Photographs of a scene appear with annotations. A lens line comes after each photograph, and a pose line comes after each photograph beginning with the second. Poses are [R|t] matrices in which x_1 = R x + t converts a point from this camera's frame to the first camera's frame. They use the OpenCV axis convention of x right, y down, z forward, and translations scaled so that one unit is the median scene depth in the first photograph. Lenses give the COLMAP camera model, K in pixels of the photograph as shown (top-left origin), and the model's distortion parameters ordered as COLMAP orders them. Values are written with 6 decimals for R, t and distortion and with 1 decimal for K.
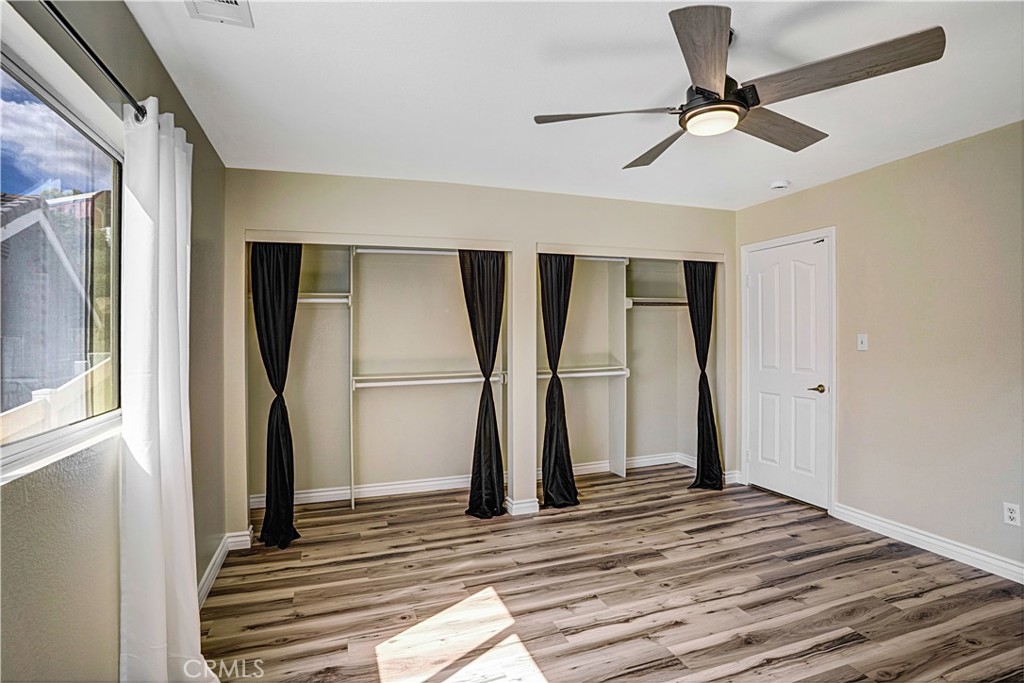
lens RADIAL K [[501.2, 0, 510.0], [0, 501.2, 339.6], [0, 0, 1]] dist [-0.028987, 0.000069]
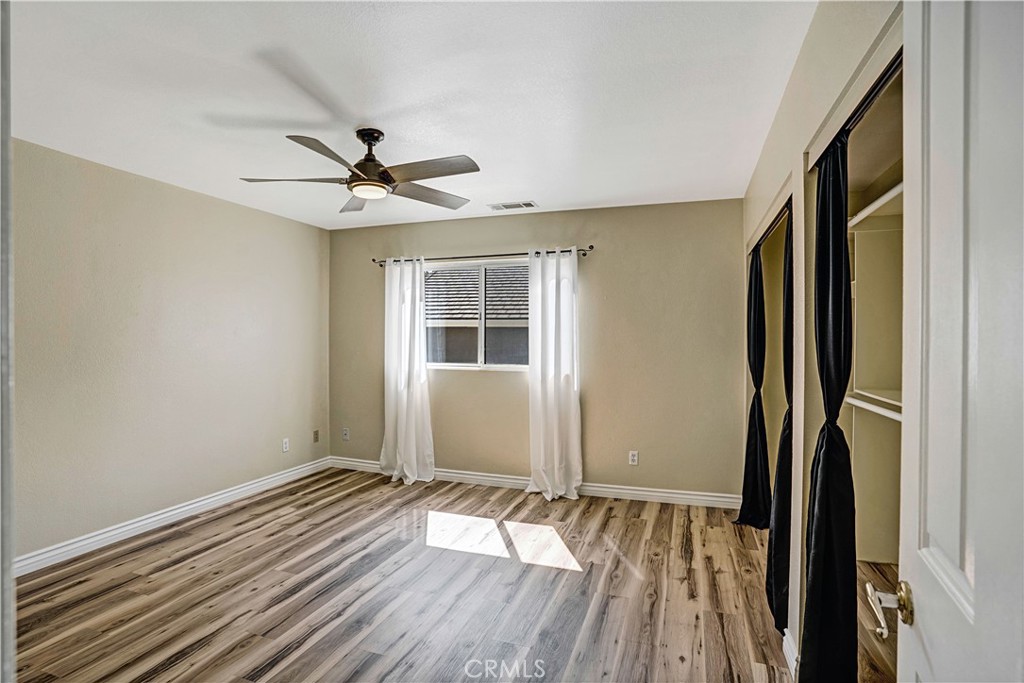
lens RADIAL K [[501.2, 0, 512.5], [0, 501.2, 344.1], [0, 0, 1]] dist [-0.028987, 0.000069]
pose [[-0.626616, 0.014336, -0.779196, 0.872962], [0.010022, 0.999896, 0.010337, -0.011218], [0.779264, -0.001331, -0.626695, 1.525013]]
